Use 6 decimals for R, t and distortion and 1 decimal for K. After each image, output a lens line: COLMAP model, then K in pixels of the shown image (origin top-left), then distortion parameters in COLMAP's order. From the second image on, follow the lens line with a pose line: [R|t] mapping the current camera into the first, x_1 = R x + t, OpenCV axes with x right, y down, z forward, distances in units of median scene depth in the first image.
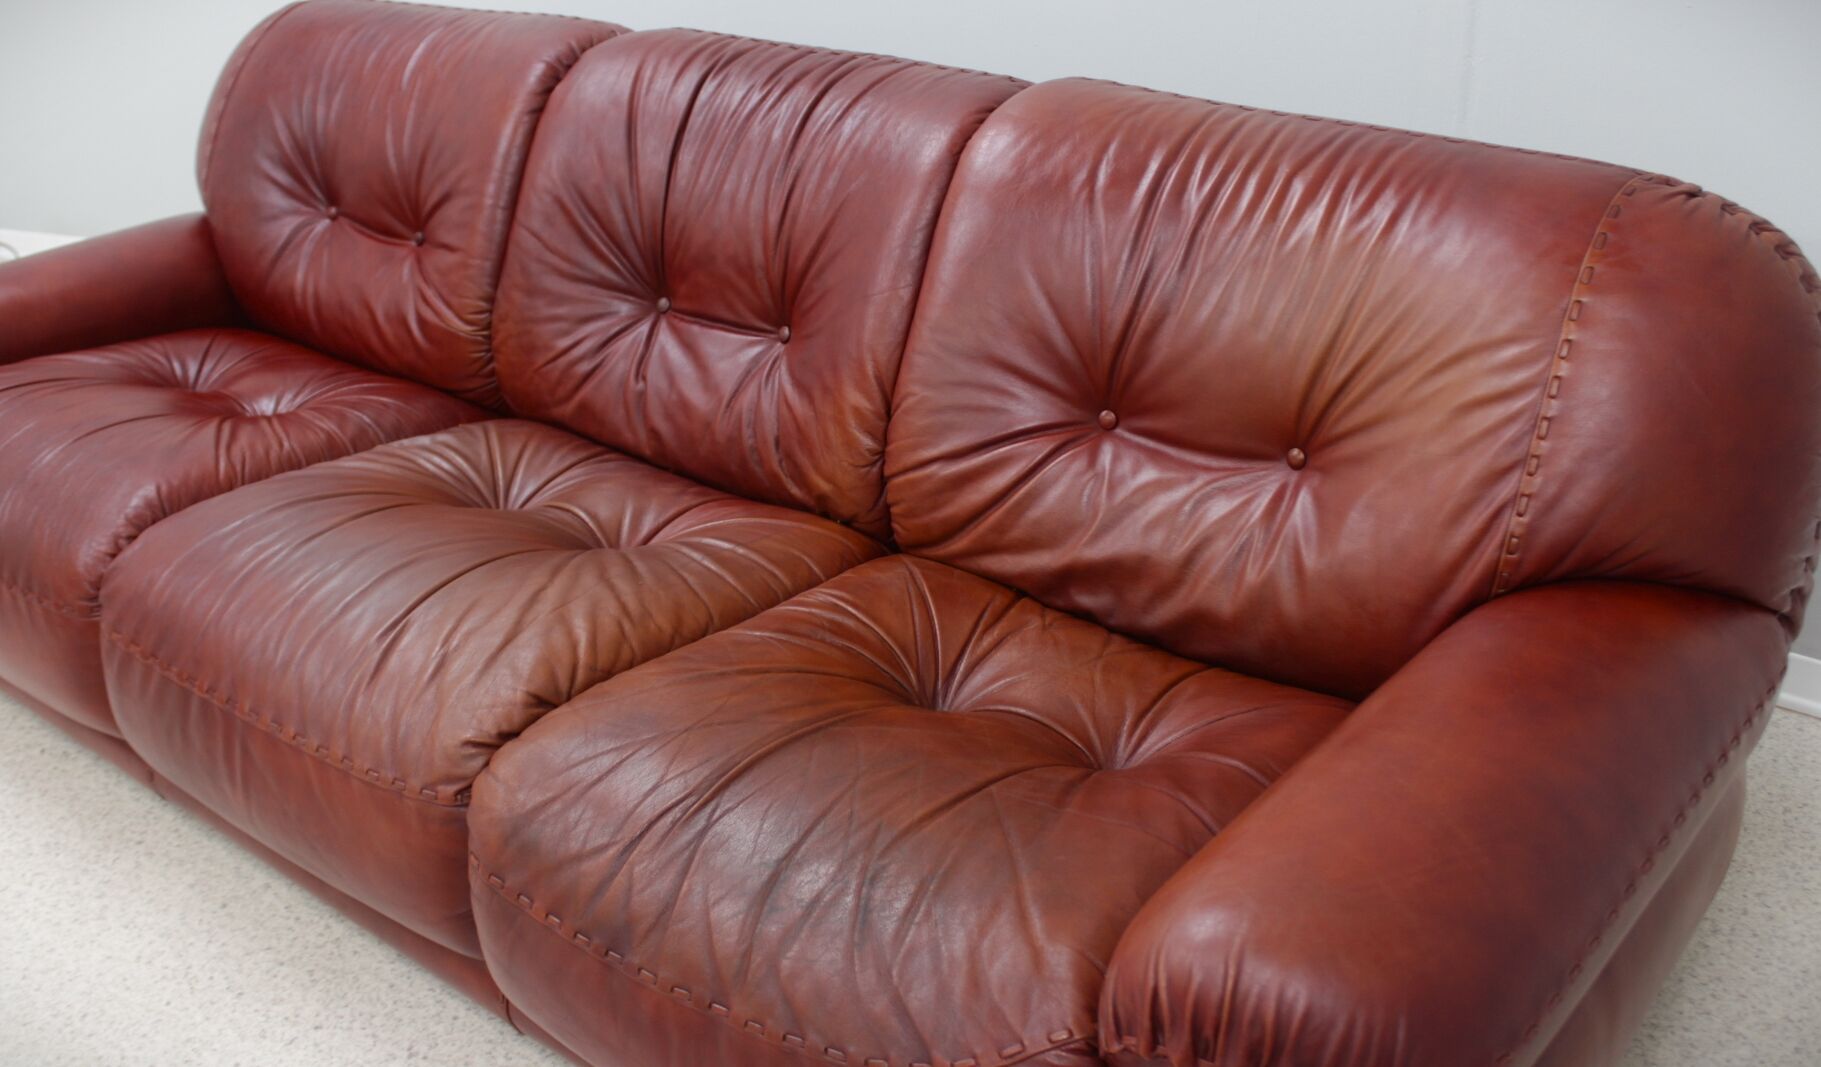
lens RADIAL K [[1864.8, 0, 910.5], [0, 1864.8, 533.5], [0, 0, 1]] dist [-0.074074, 0.015532]
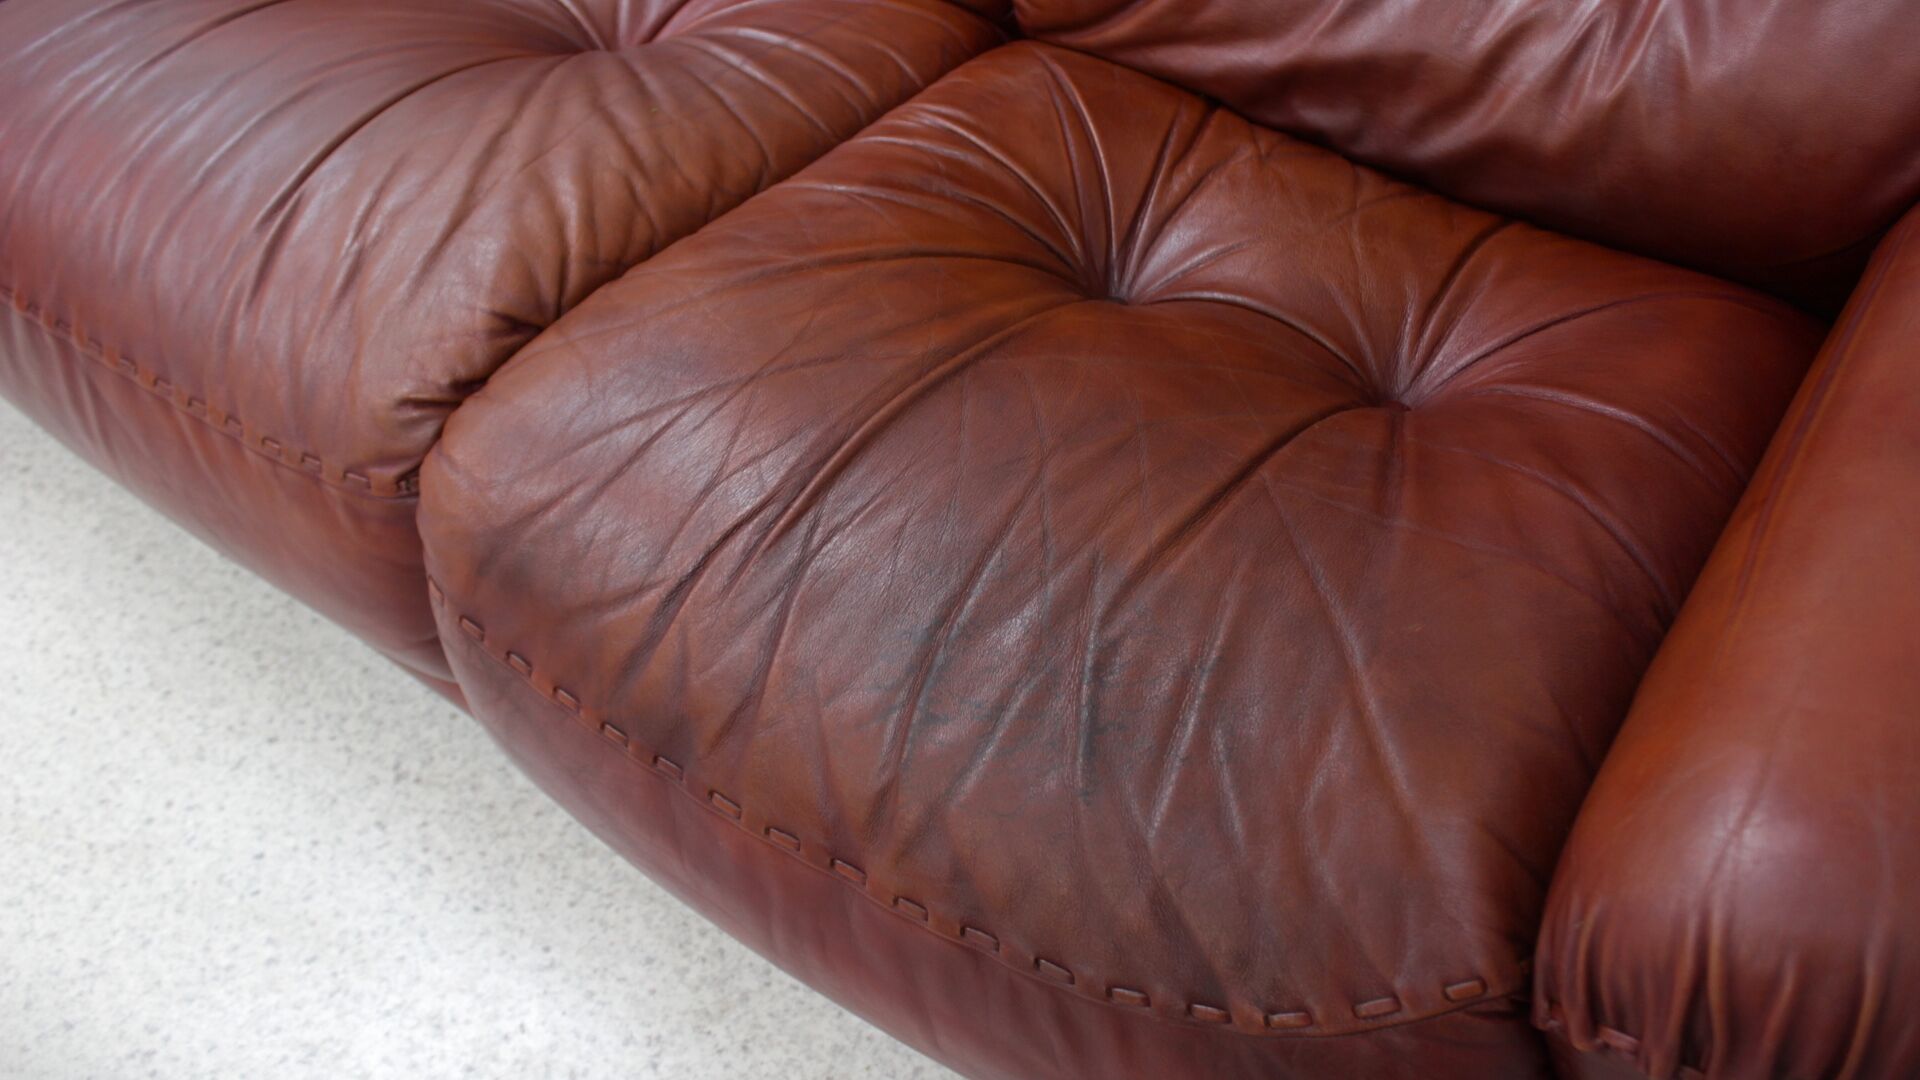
lens RADIAL K [[1631.2, 0, 960.0], [0, 1631.2, 540.0], [0, 0, 1]] dist [-0.170359, 0.149469]
pose [[0.998659, -0.036691, 0.036523, -0.064820], [0.021632, 0.936680, 0.349517, -0.027153], [-0.047034, -0.348258, 0.936218, 0.420895]]
